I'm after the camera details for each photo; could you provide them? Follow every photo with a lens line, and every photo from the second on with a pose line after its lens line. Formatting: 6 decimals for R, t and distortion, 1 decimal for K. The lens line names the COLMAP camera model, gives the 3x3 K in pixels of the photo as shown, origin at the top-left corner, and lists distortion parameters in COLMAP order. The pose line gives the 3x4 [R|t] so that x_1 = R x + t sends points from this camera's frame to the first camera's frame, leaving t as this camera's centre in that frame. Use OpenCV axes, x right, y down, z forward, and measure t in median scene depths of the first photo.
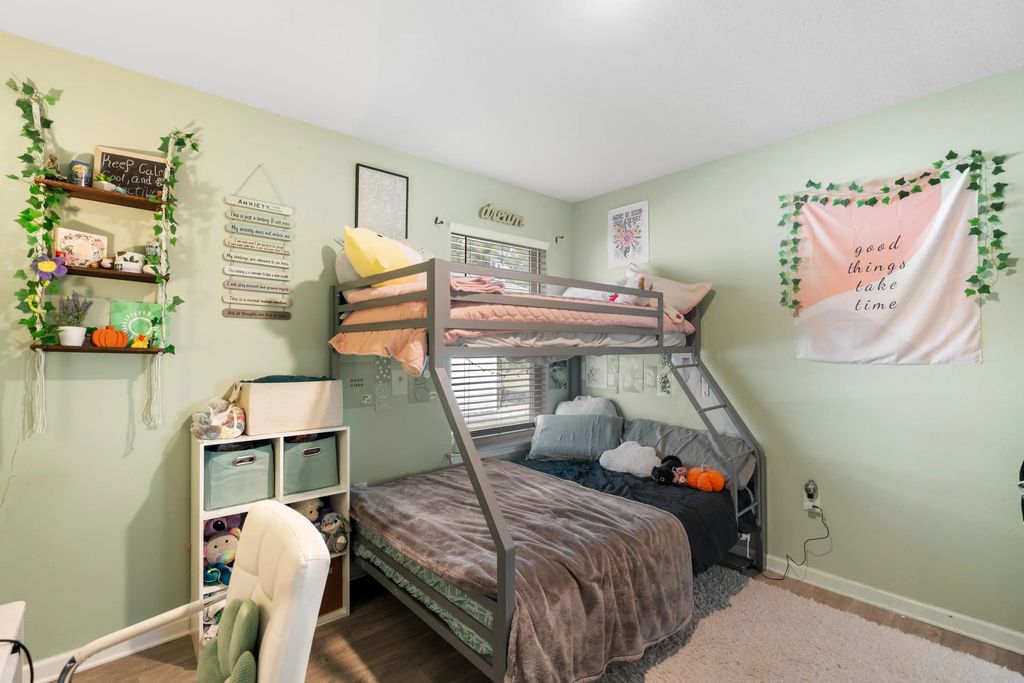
lens RADIAL K [[463.2, 0, 503.0], [0, 463.2, 340.3], [0, 0, 1]] dist [-0.002310, 0.001130]
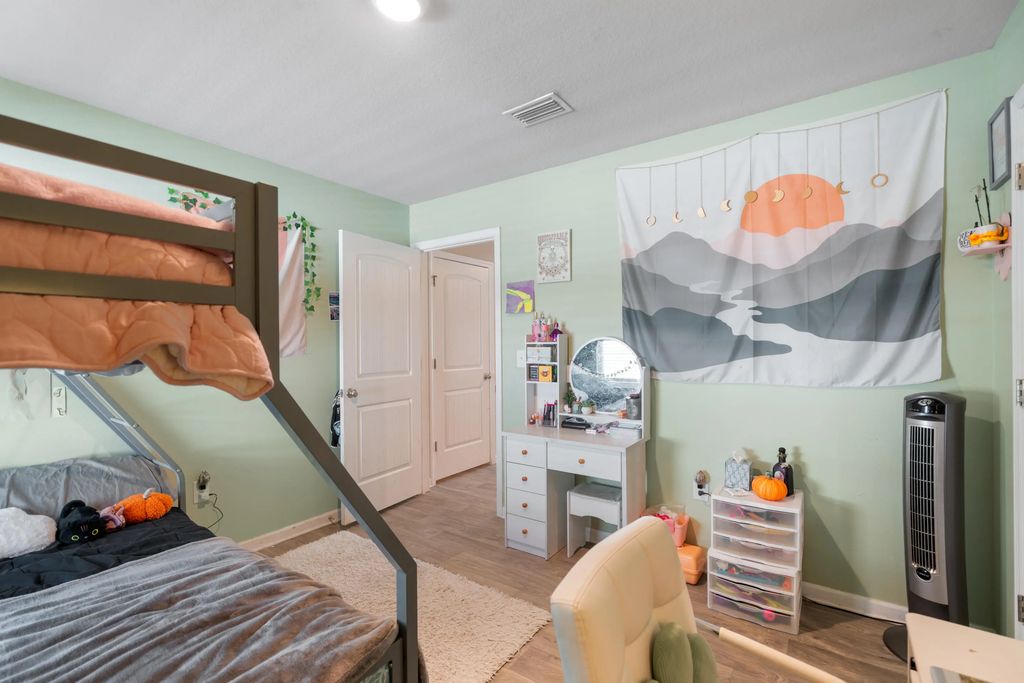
lens RADIAL K [[463.2, 0, 502.2], [0, 463.2, 343.8], [0, 0, 1]] dist [-0.002310, 0.001130]
pose [[-0.233998, 0.001645, 0.972236, -0.633534], [-0.002600, 0.999994, -0.002317, 0.012790], [-0.972234, -0.003070, -0.233992, 0.715261]]
